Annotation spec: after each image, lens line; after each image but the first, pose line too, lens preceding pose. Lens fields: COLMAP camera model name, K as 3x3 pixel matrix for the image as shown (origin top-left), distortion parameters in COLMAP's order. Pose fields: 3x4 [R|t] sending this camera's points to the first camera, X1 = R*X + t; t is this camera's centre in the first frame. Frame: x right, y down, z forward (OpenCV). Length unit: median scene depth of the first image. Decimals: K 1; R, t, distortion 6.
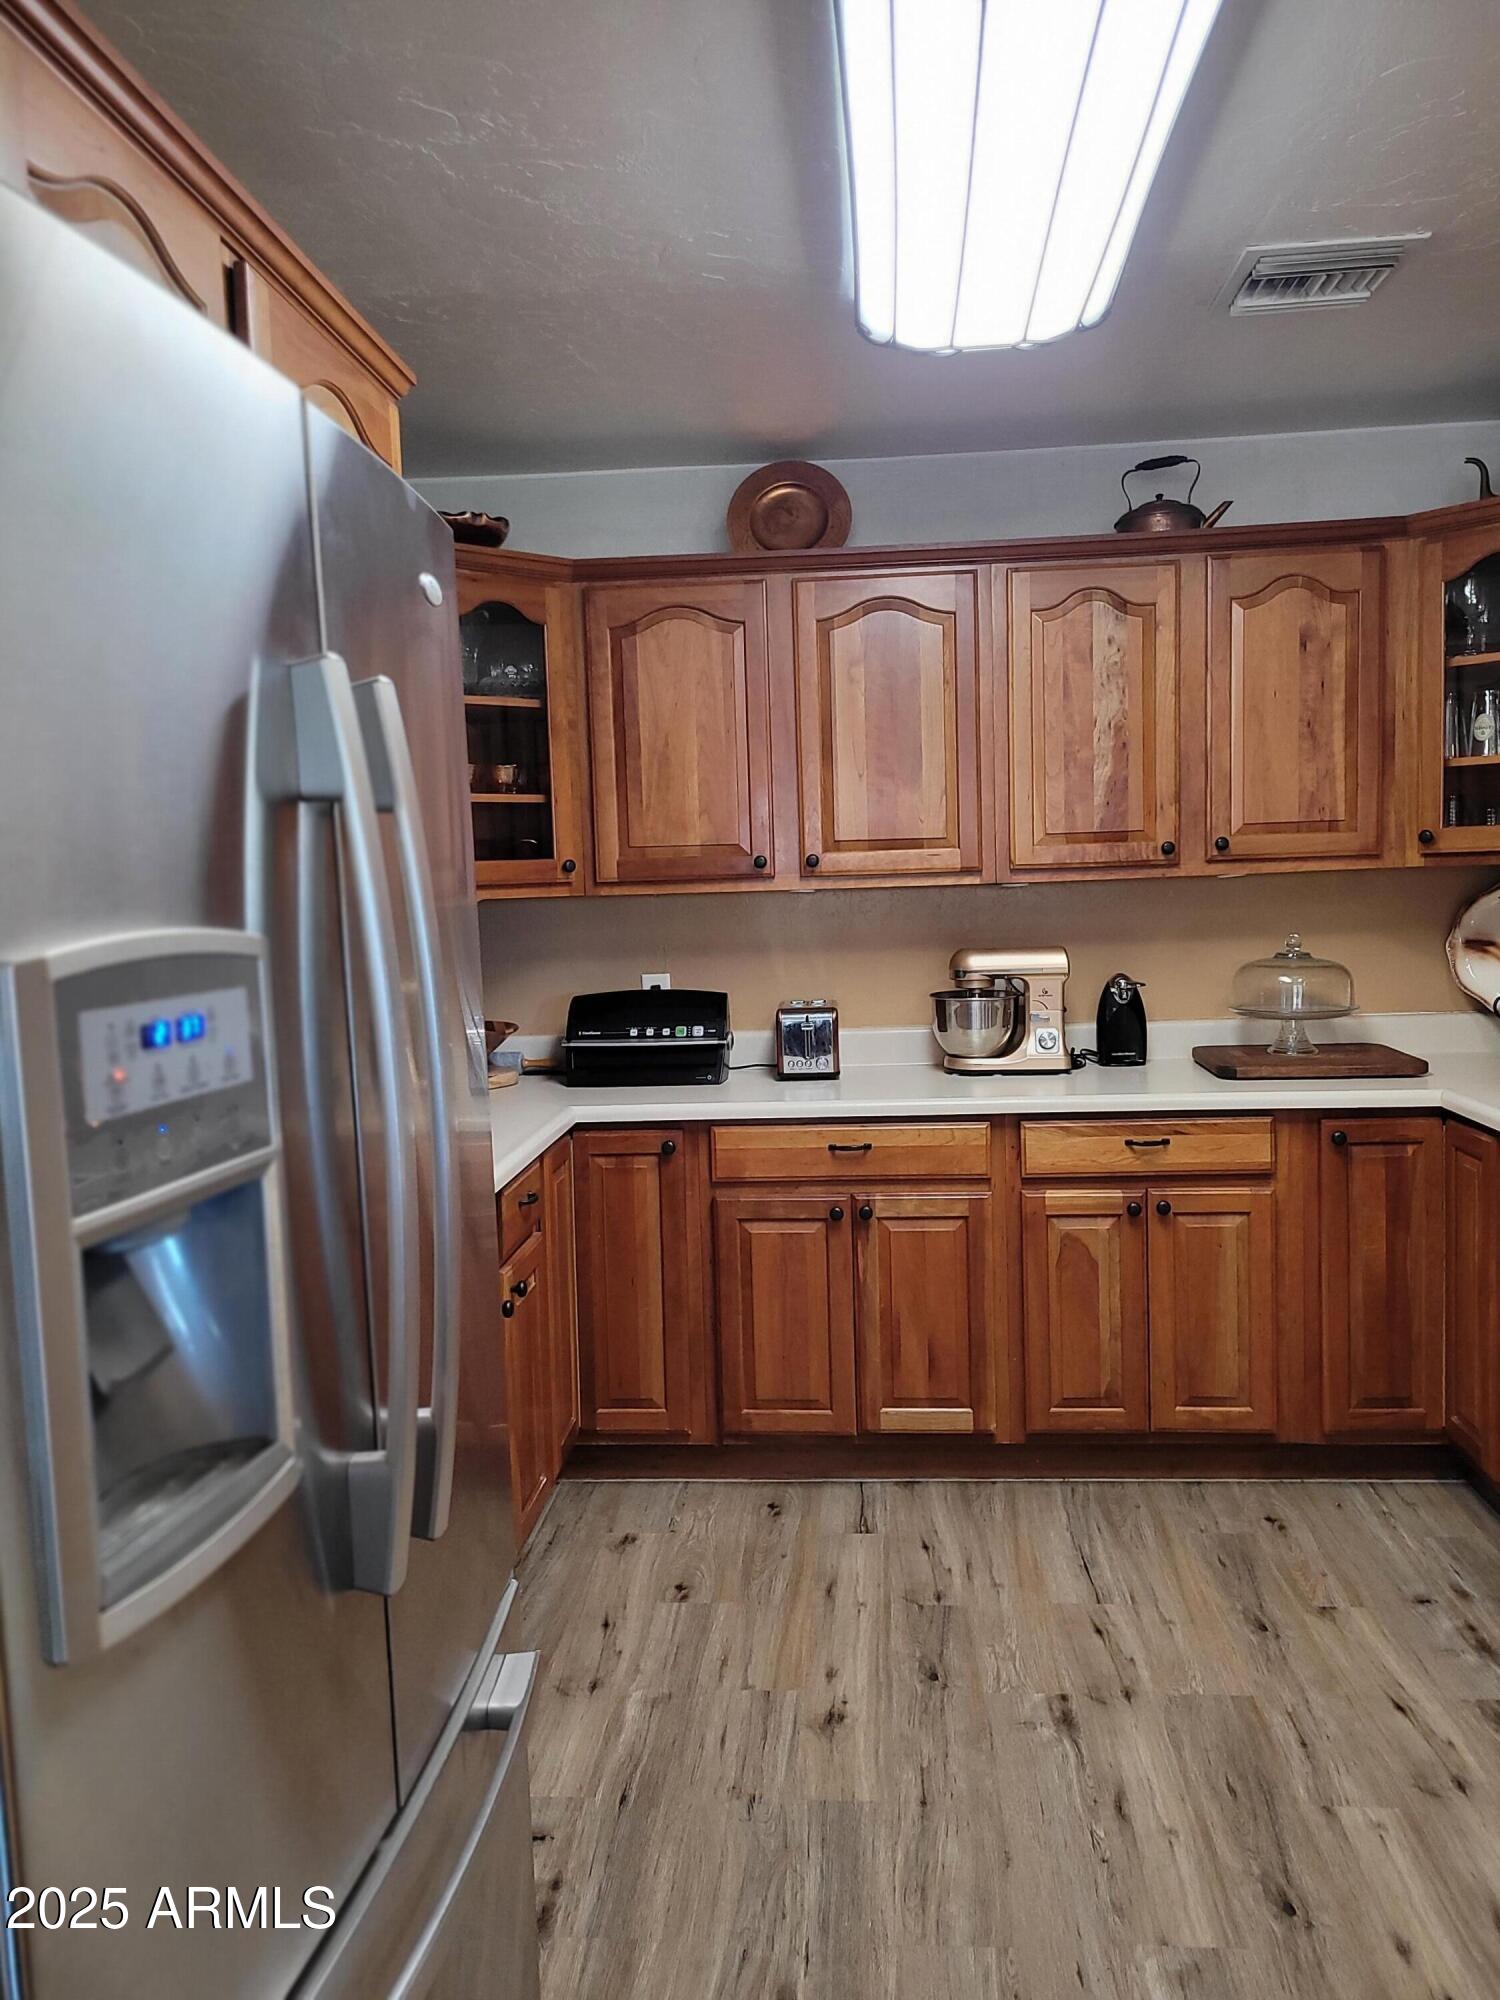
lens RADIAL K [[1533.3, 0, 748.2], [0, 1533.3, 995.6], [0, 0, 1]] dist [0.045963, -0.041661]
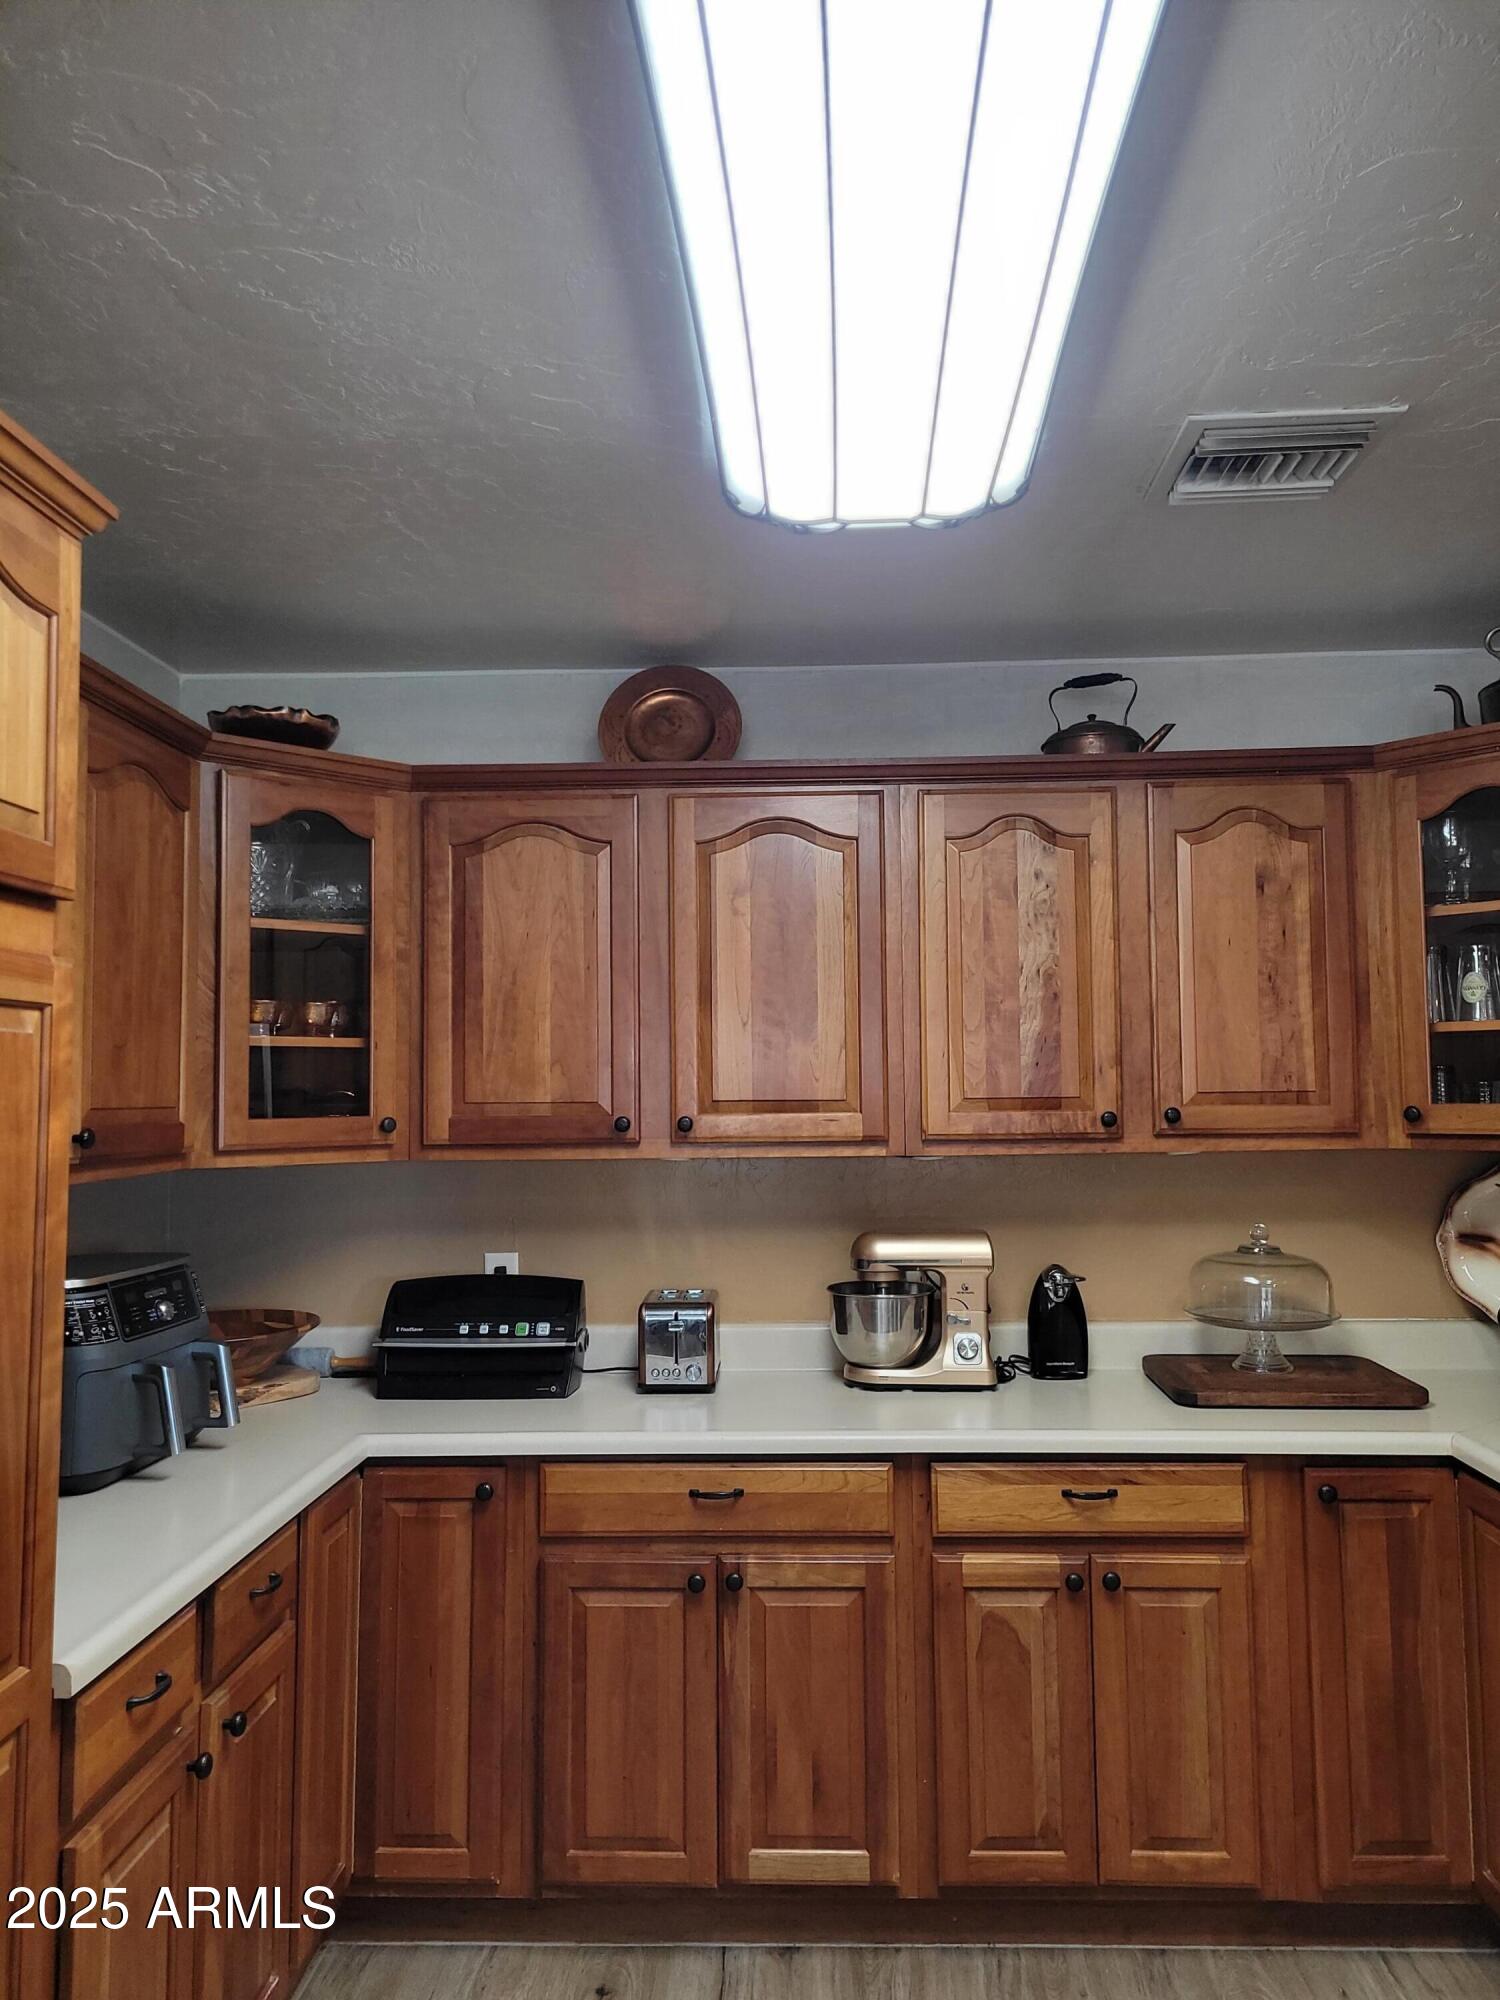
lens RADIAL K [[1533.3, 0, 757.5], [0, 1533.3, 999.3], [0, 0, 1]] dist [0.045963, -0.041661]
pose [[0.999011, 0.023175, 0.037939, 0.050410], [-0.017513, 0.989524, -0.143302, -0.038535], [-0.040862, 0.142496, 0.988951, 0.177409]]
